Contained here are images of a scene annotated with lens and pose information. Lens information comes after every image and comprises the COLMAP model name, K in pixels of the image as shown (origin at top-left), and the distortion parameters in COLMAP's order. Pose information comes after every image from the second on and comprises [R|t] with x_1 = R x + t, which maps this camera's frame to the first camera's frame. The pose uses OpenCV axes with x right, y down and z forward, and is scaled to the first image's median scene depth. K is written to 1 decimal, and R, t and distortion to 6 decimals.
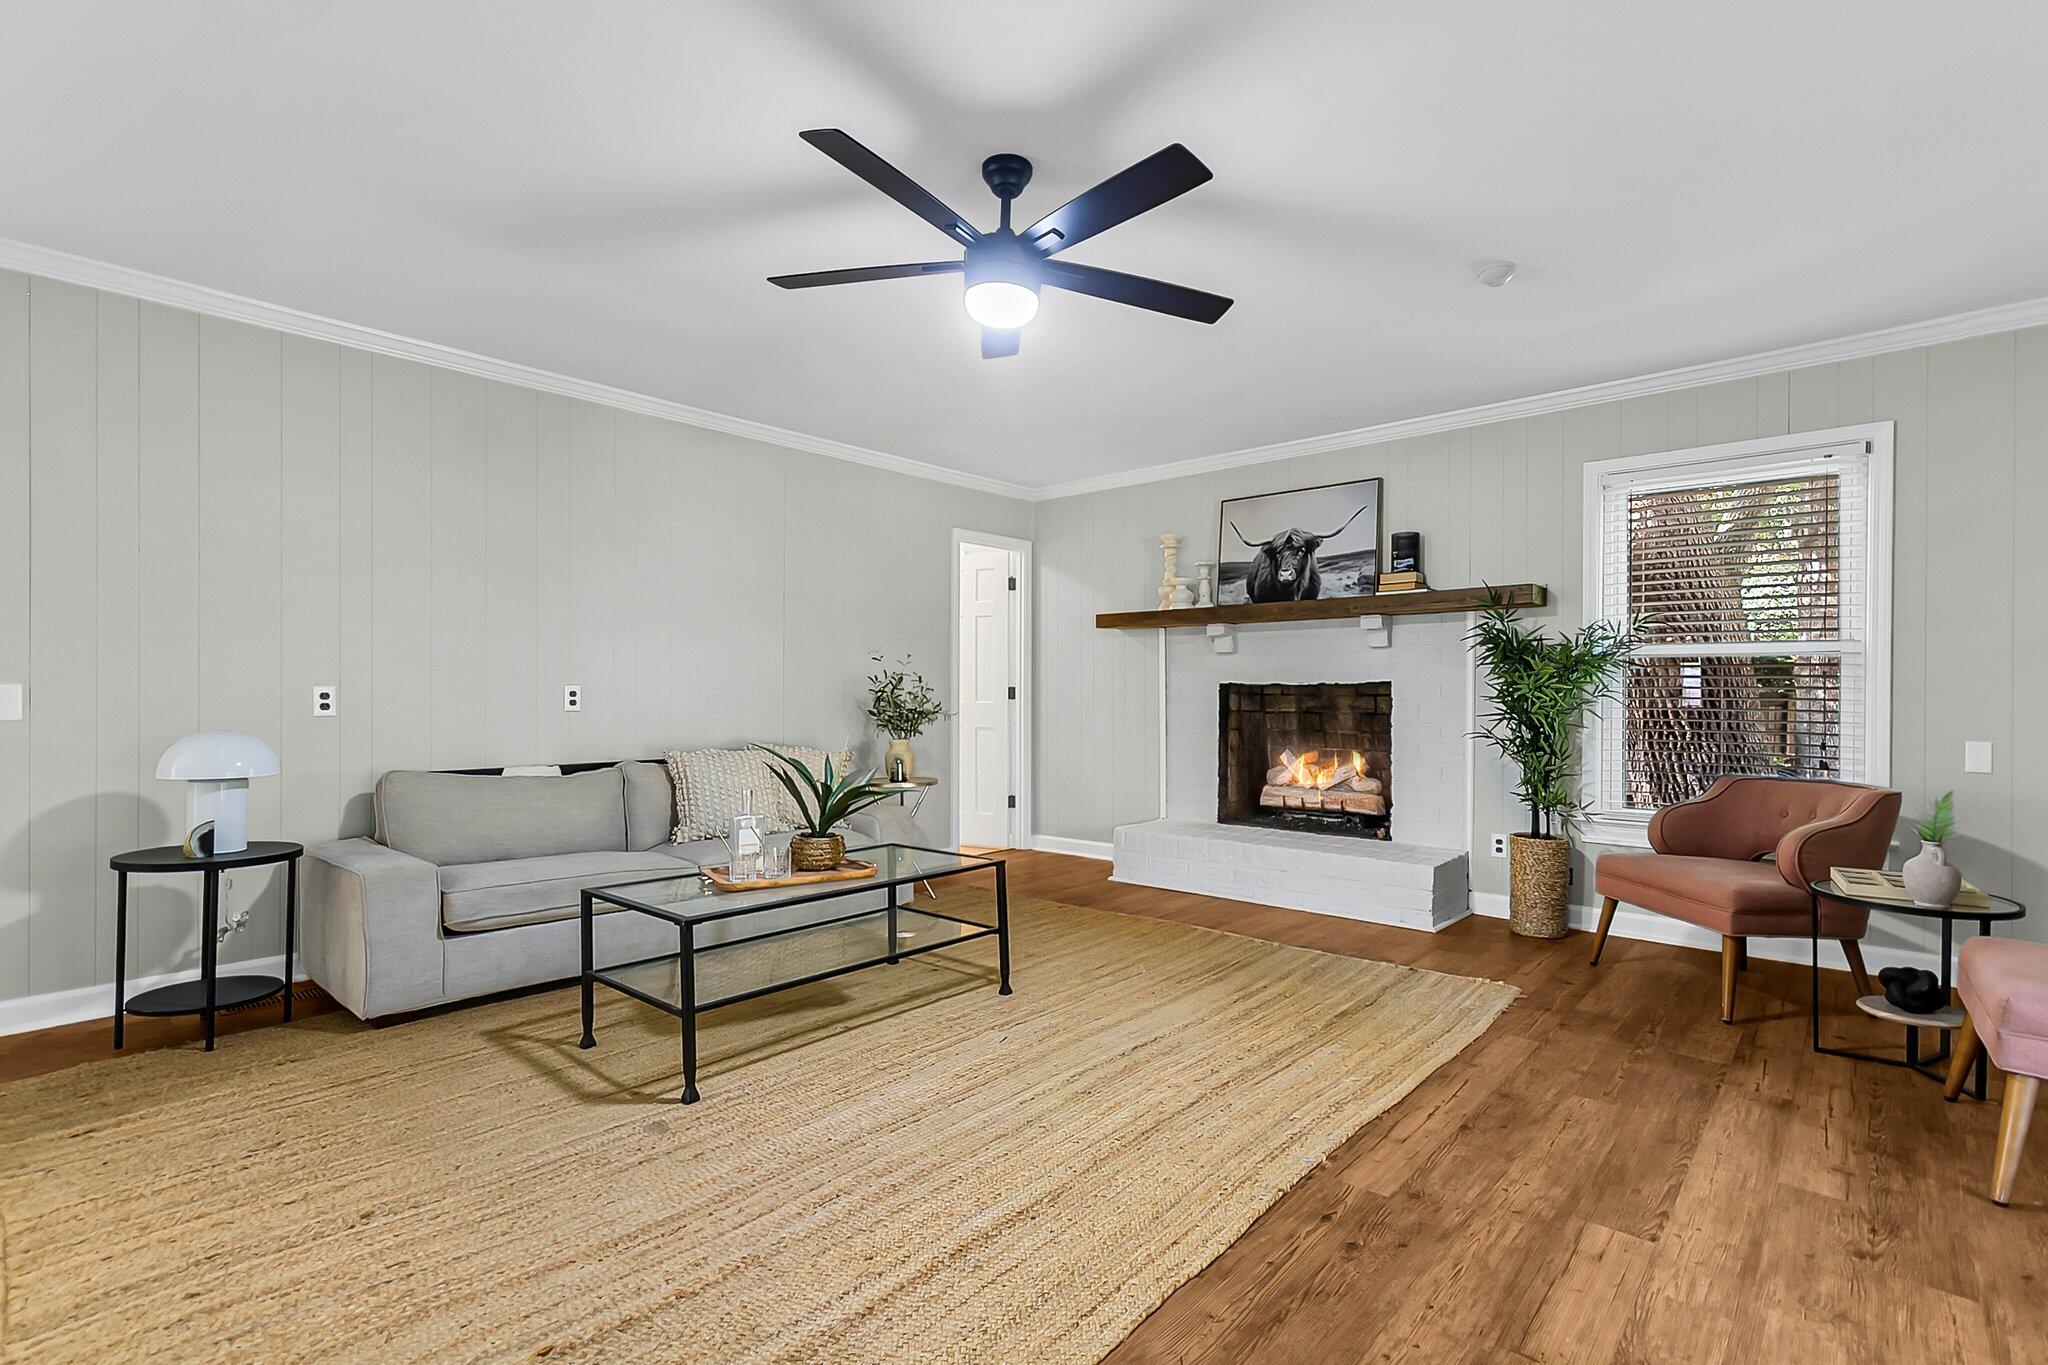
lens RADIAL K [[962.4, 0, 1016.0], [0, 962.4, 689.8], [0, 0, 1]] dist [0.001205, 0.001136]
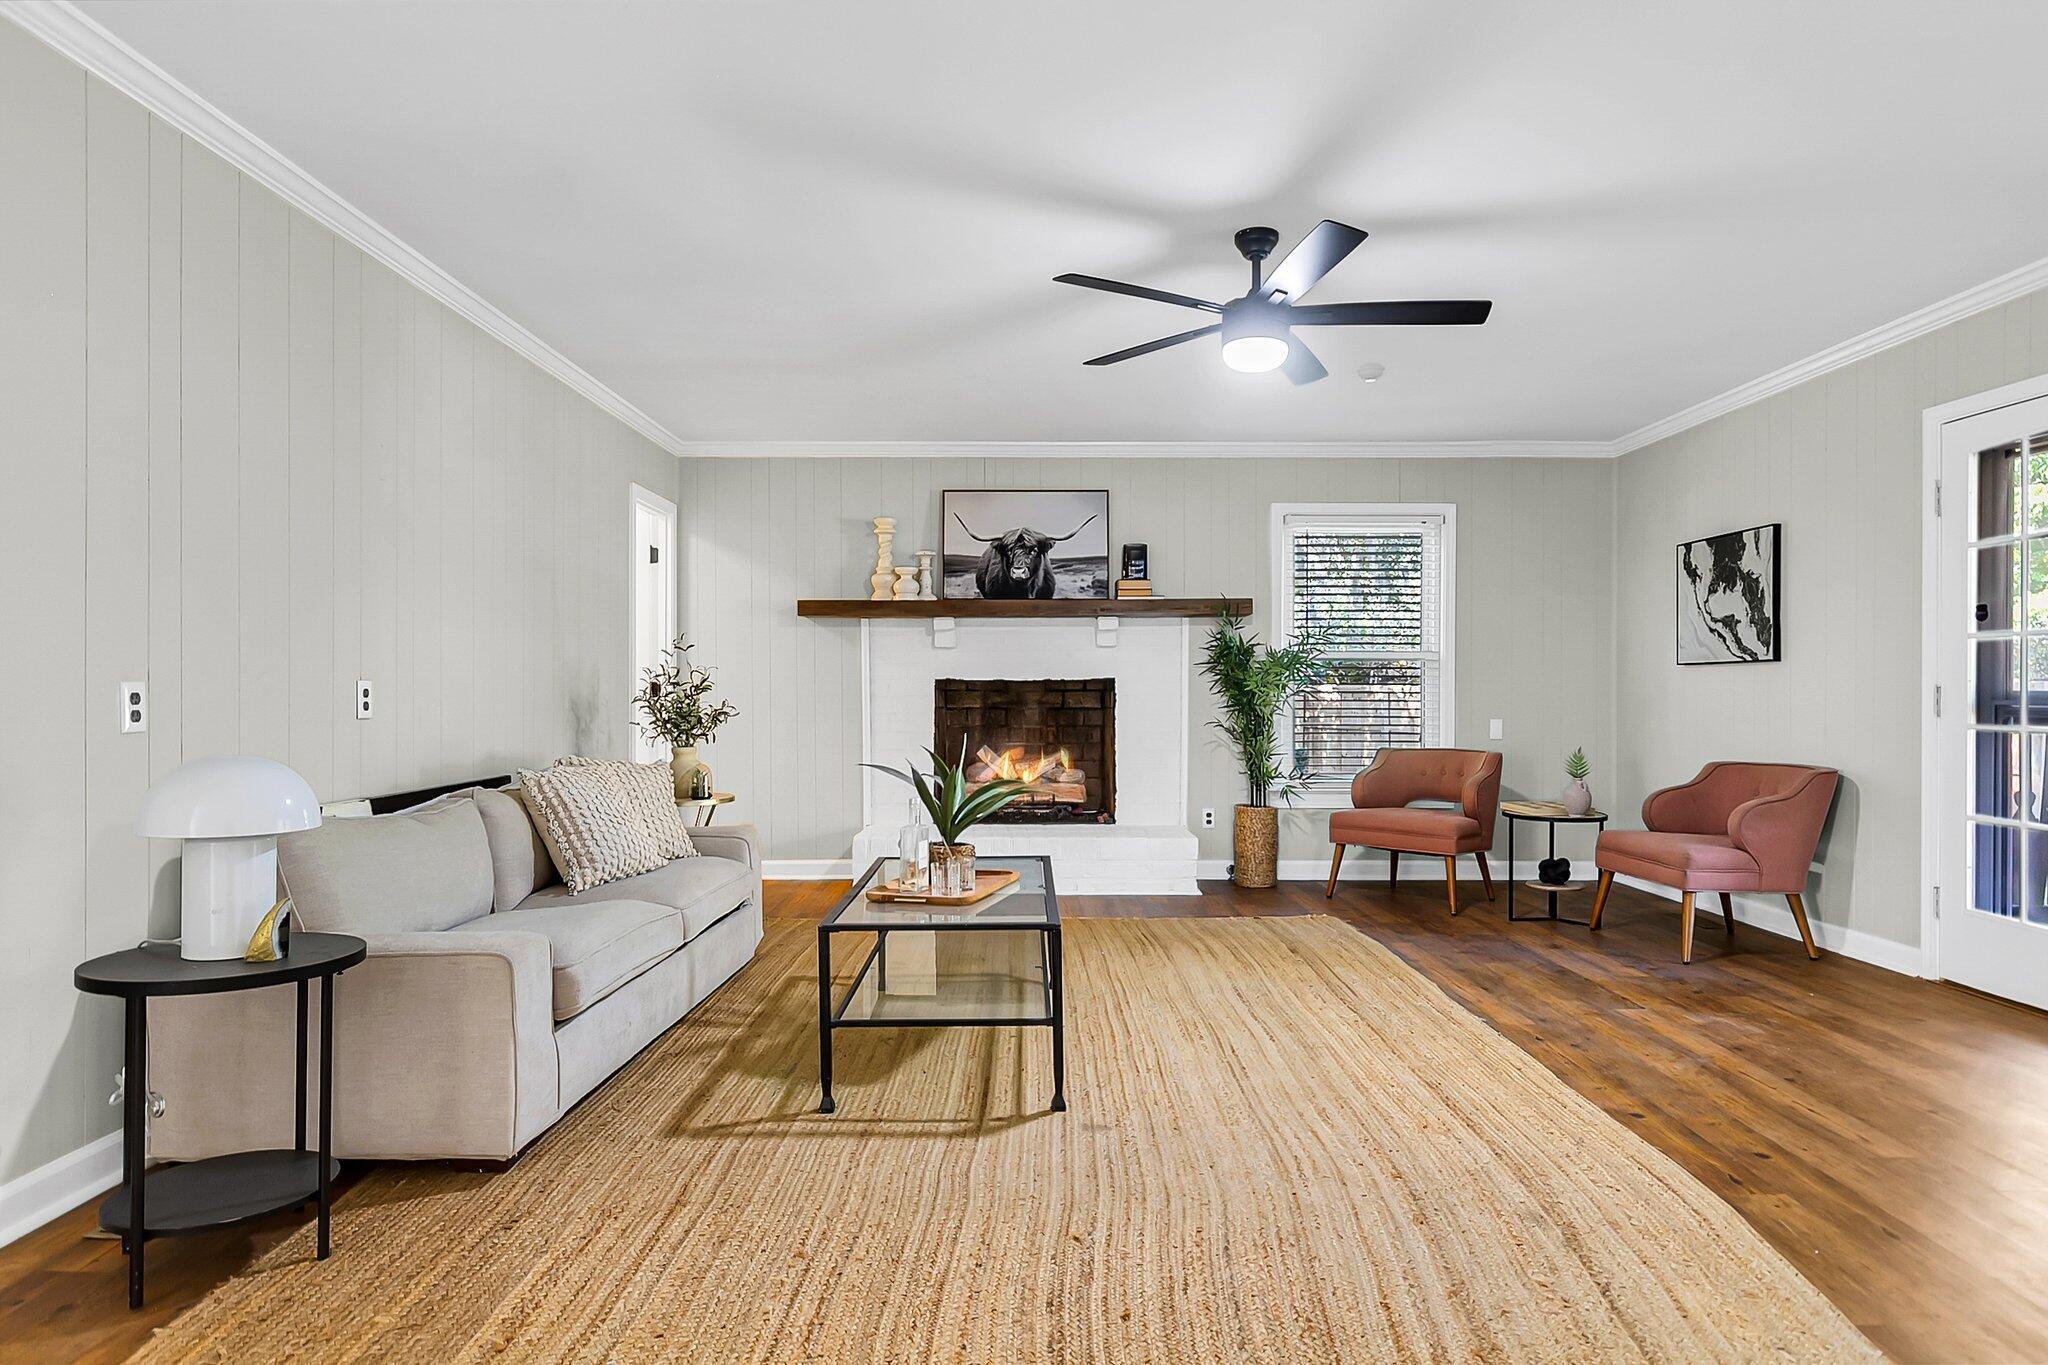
lens RADIAL K [[1197.9, 0, 1024.0], [0, 1197.9, 682.5], [0, 0, 1]] dist [-0.001735, 0.000598]
pose [[0.740467, 0.000767, 0.672093, -0.632032], [0.000248, 0.999999, -0.001415, -0.001719], [-0.672093, 0.001215, 0.740466, 0.066266]]
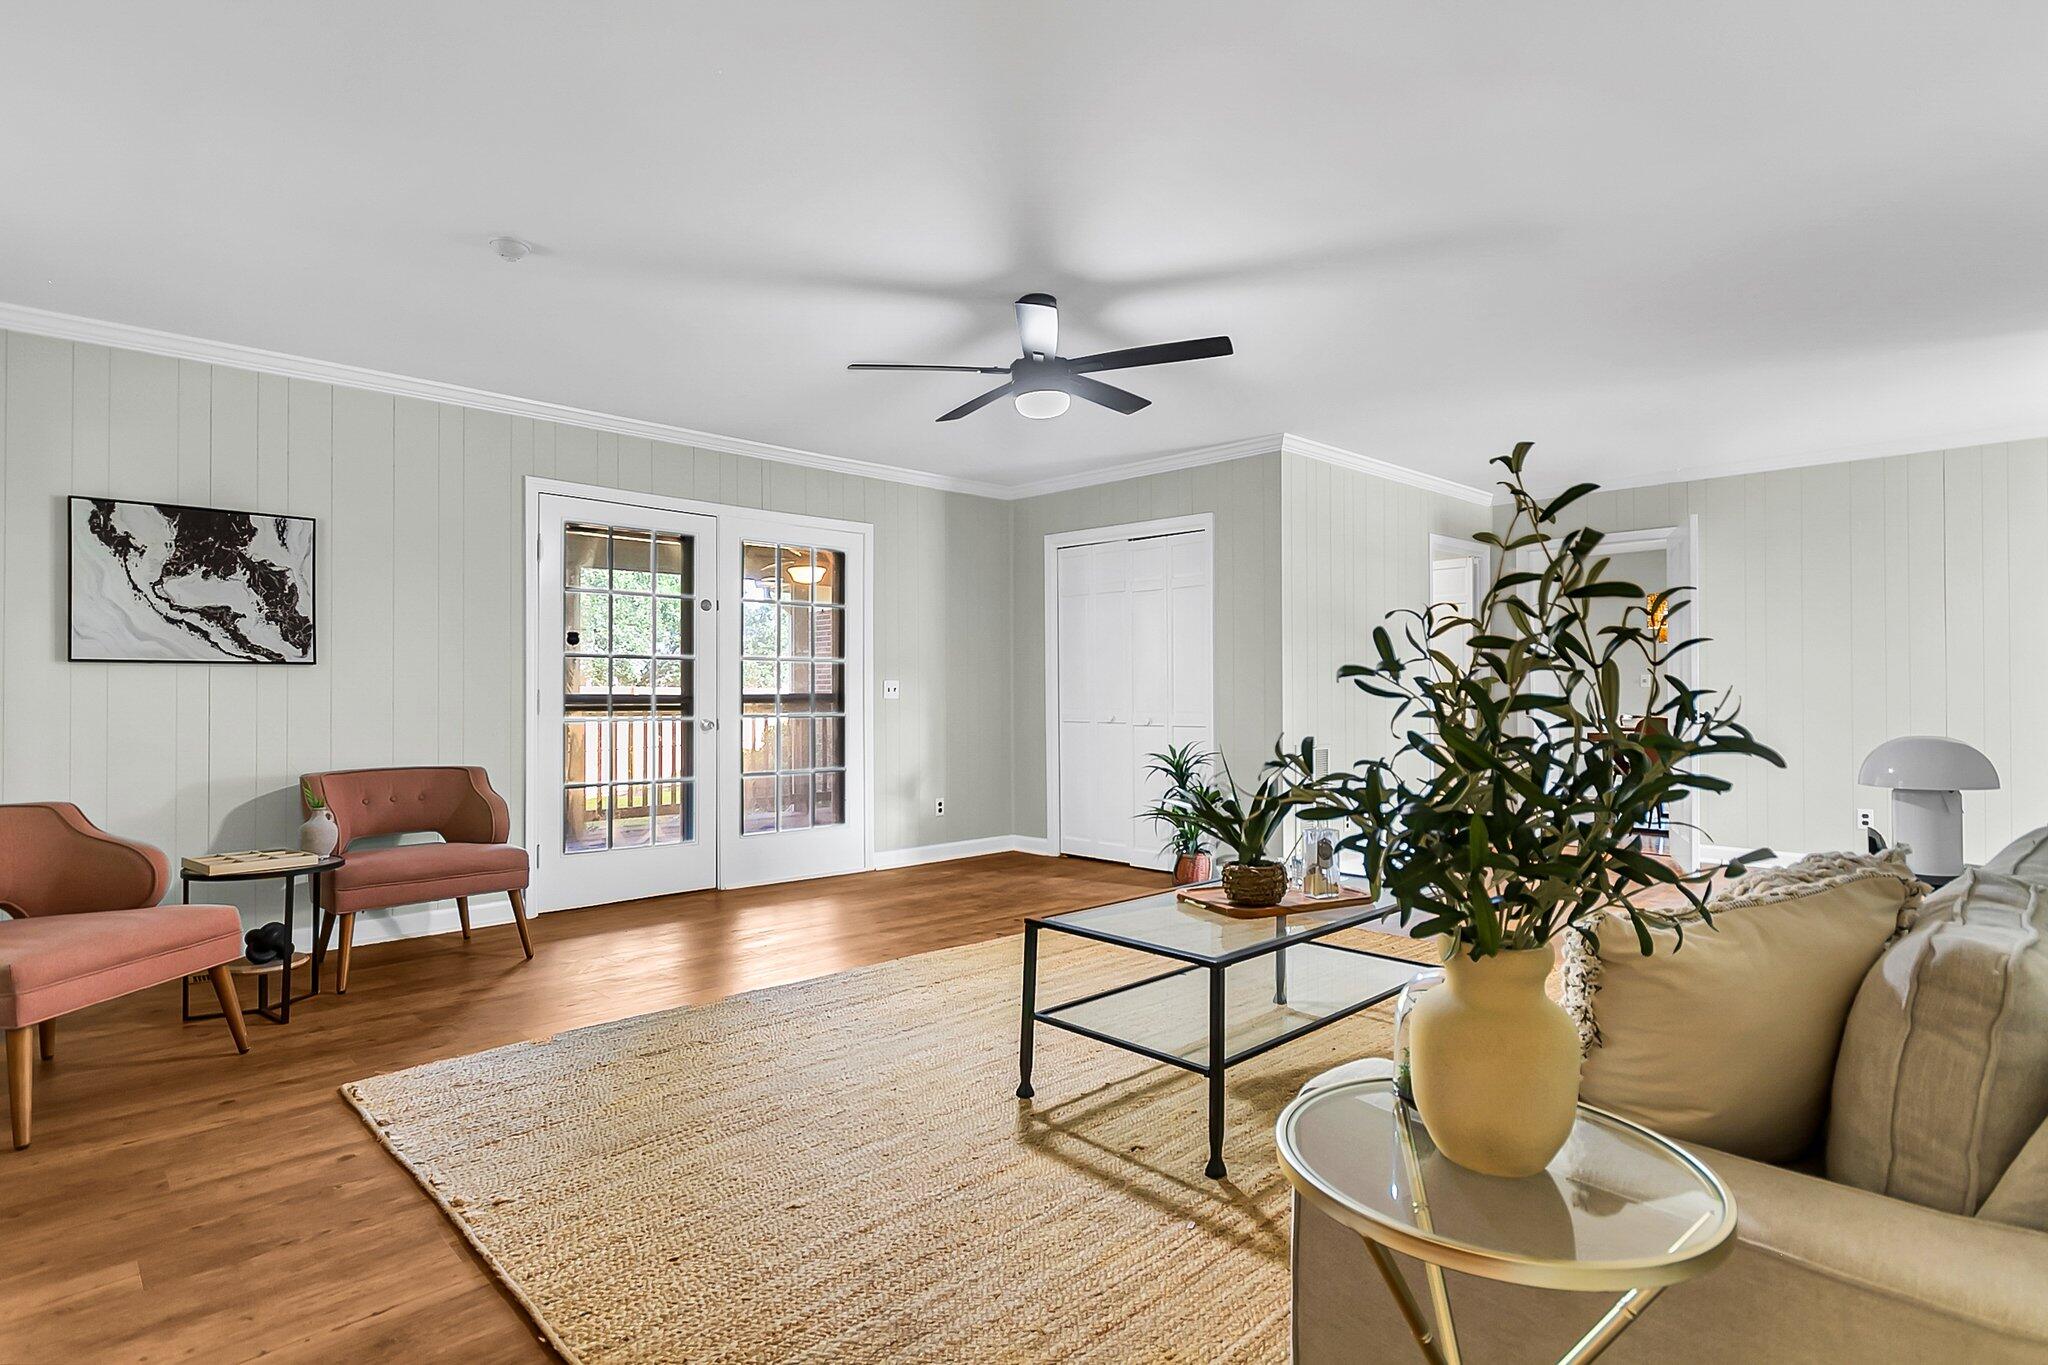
lens RADIAL K [[1037.2, 0, 1024.0], [0, 1037.2, 682.5], [0, 0, 1]] dist [0.008347, 0.000394]
pose [[-0.997971, -0.000097, 0.063678, -0.044203], [-0.000942, 0.999912, -0.013248, 0.004714], [-0.063671, -0.013281, -0.997883, 1.305695]]
